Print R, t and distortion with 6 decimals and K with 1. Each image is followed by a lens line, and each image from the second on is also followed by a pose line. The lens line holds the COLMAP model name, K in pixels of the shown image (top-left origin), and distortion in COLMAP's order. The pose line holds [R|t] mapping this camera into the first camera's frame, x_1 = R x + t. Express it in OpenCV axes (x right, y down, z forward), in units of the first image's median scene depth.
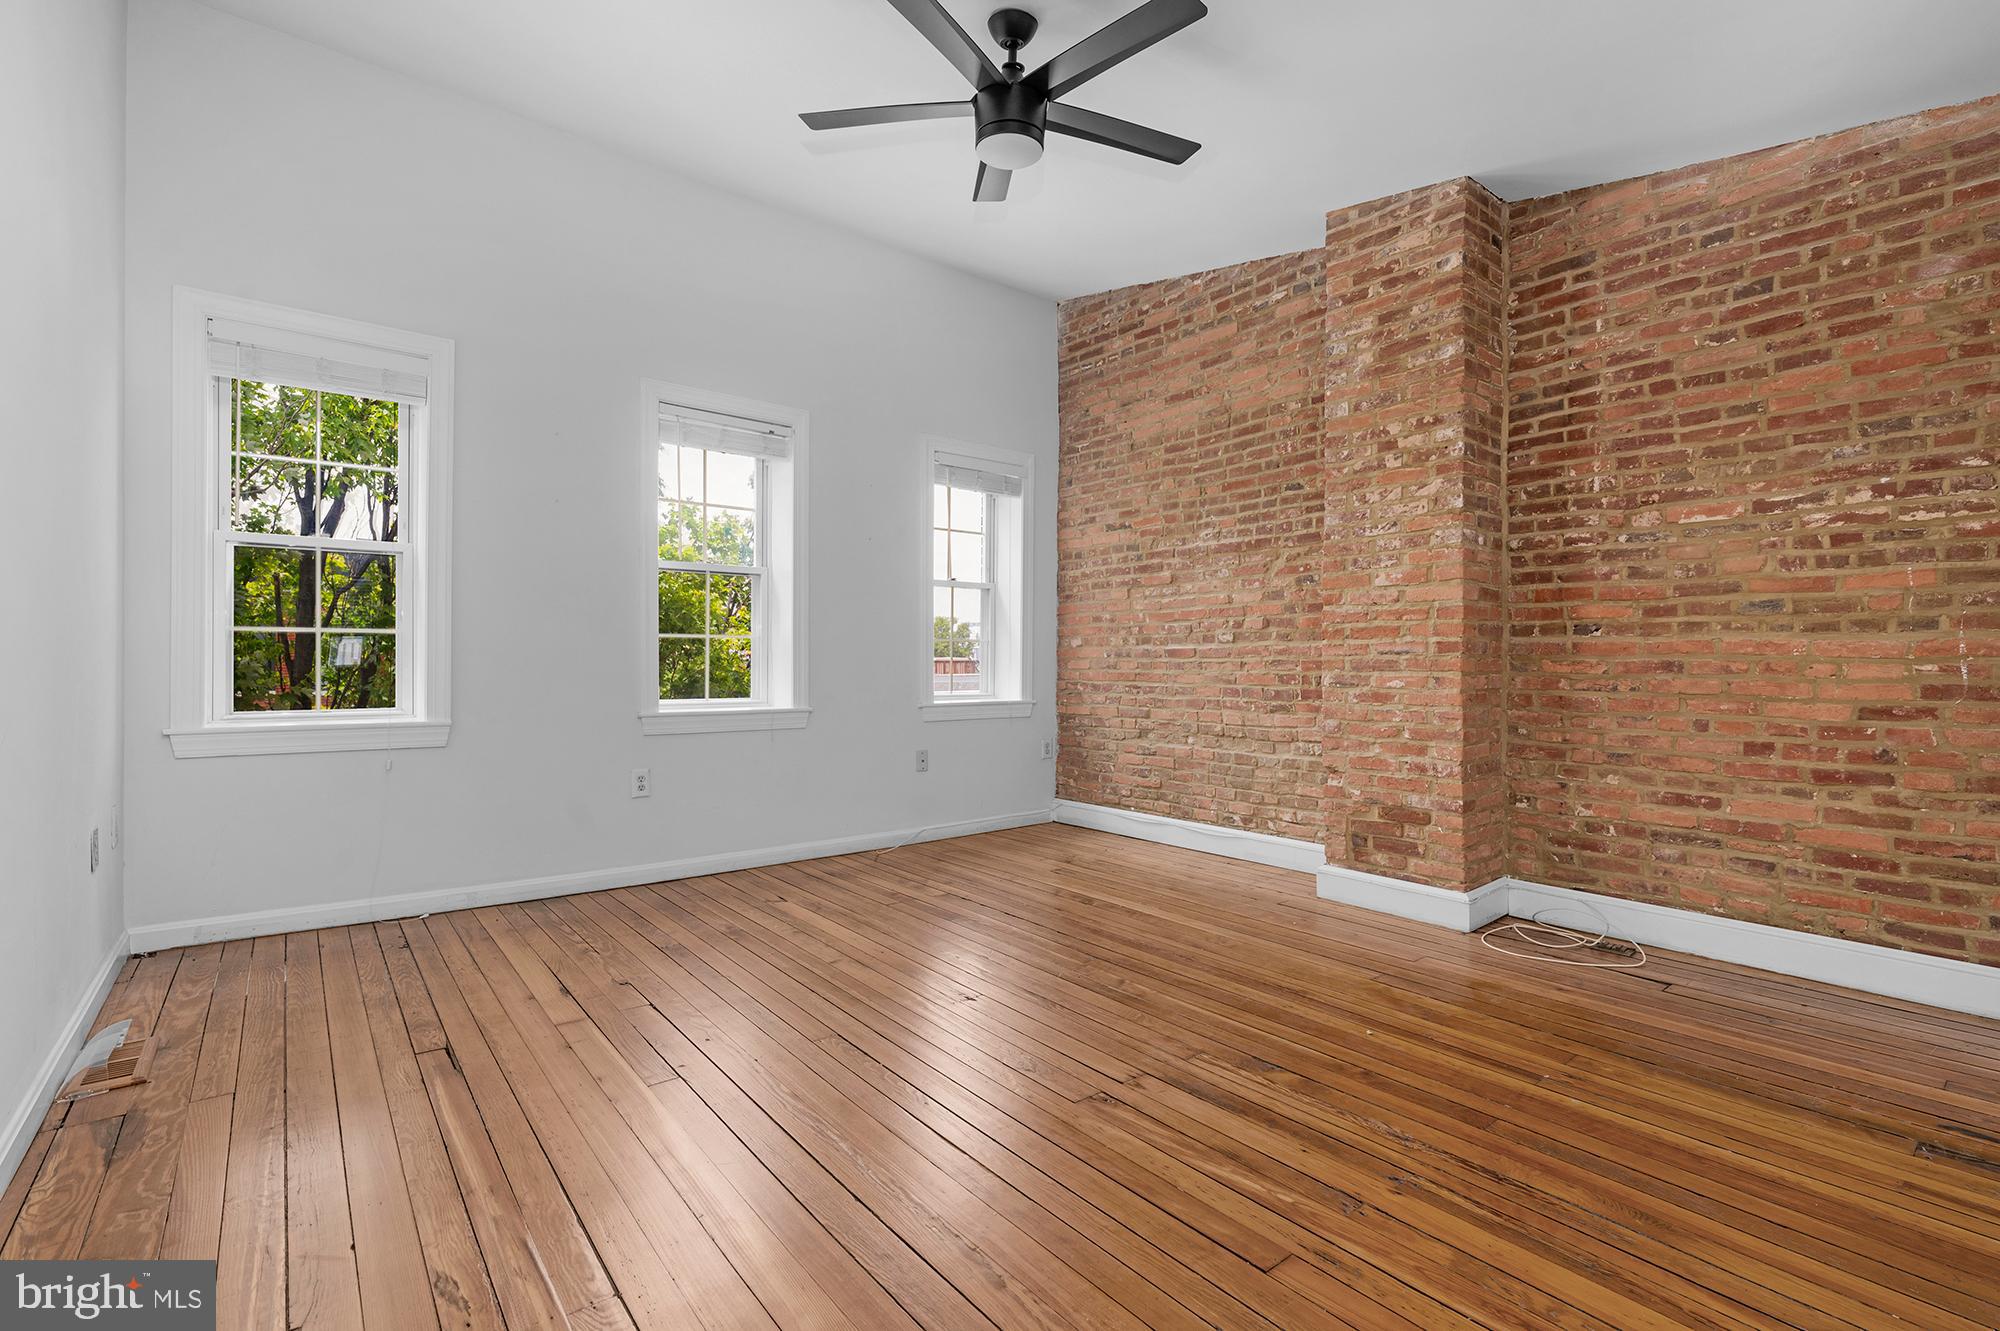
lens RADIAL K [[919.5, 0, 985.9], [0, 919.5, 665.6], [0, 0, 1]] dist [0.002362, 0.000102]
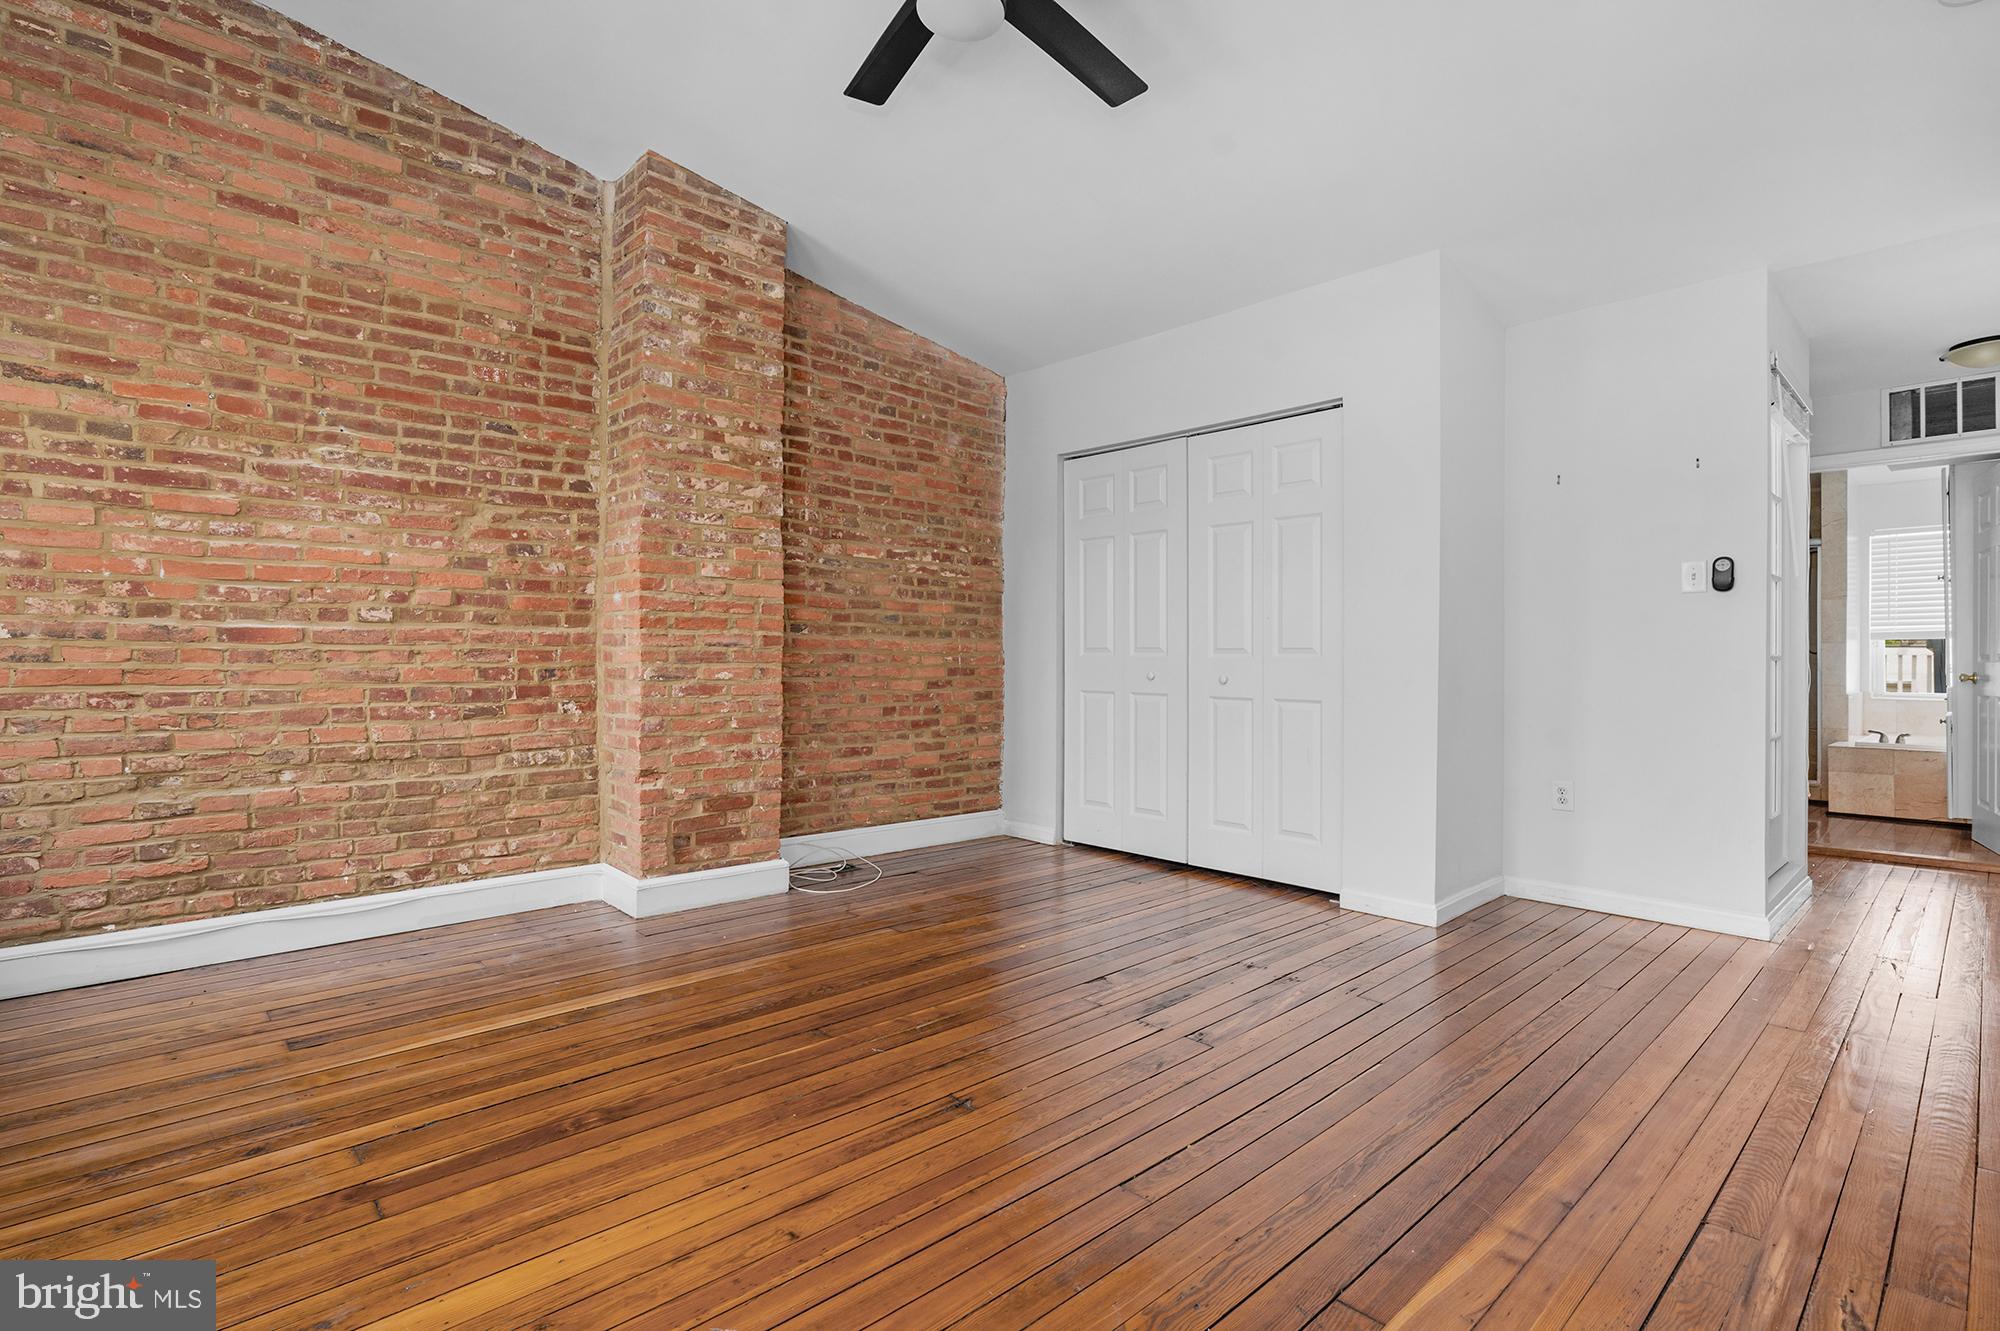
lens RADIAL K [[919.5, 0, 985.2], [0, 919.5, 661.7], [0, 0, 1]] dist [0.002362, 0.000102]
pose [[-0.073731, -0.011332, 0.997214, -0.583113], [-0.007412, 0.999914, 0.010815, -0.008455], [-0.997251, -0.006594, -0.073808, 0.784466]]
